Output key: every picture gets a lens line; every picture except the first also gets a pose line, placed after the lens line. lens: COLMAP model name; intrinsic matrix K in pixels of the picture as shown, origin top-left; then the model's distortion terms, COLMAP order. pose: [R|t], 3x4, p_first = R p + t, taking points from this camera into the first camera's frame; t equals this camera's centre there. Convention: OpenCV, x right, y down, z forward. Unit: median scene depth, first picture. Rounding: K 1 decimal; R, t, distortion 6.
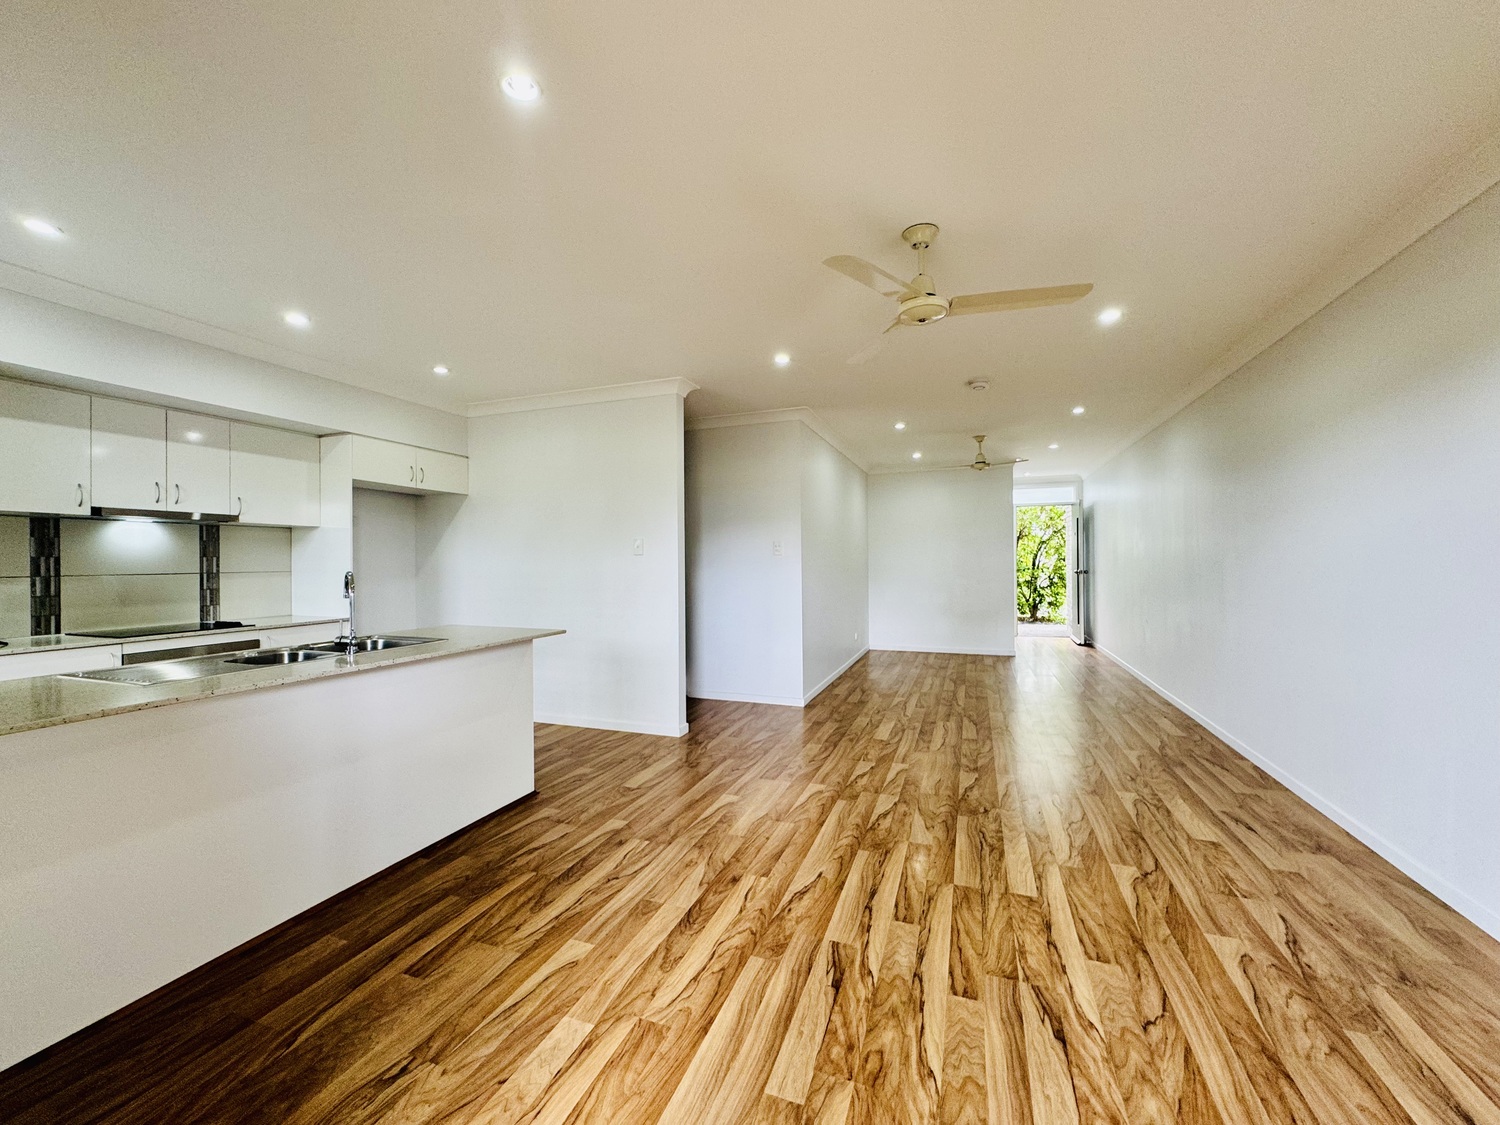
lens RADIAL K [[598.2, 0, 750.6], [0, 598.2, 560.5], [0, 0, 1]] dist [0.001029, -0.000043]
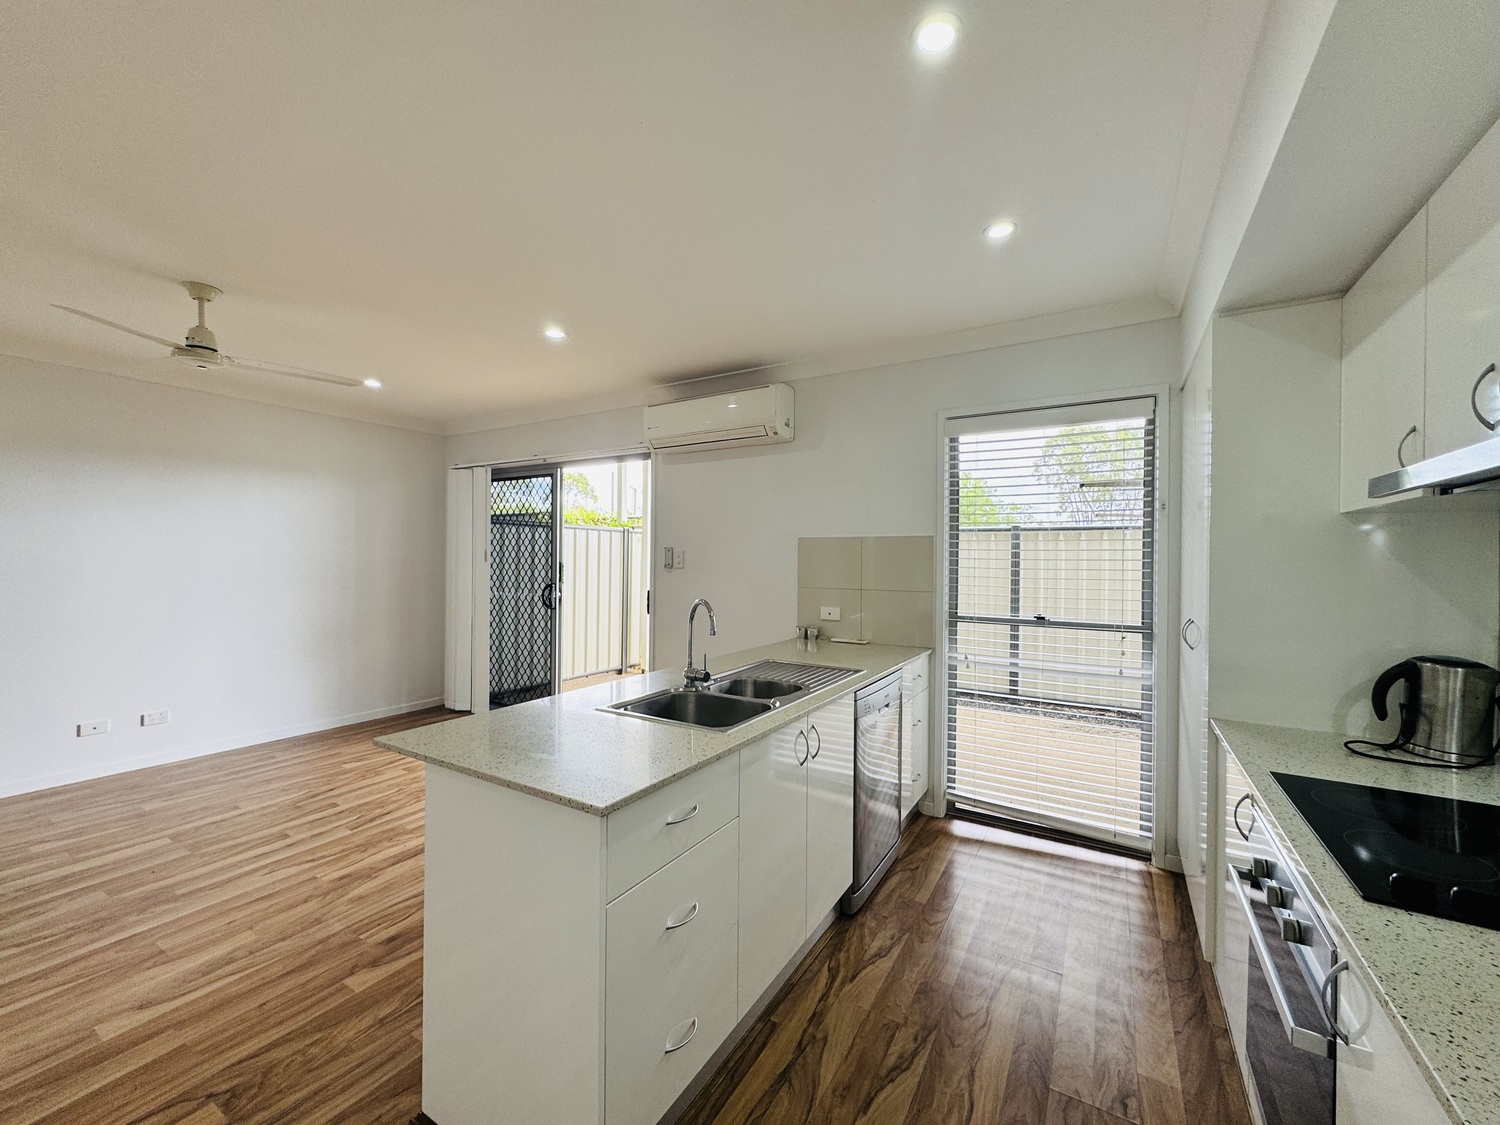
lens RADIAL K [[598.2, 0, 748.9], [0, 598.2, 561.7], [0, 0, 1]] dist [0.001029, -0.000043]
pose [[-0.981810, -0.006213, 0.189763, -1.062456], [-0.005584, 0.999977, 0.003848, -0.050929], [-0.189783, 0.002719, -0.981822, 2.154334]]
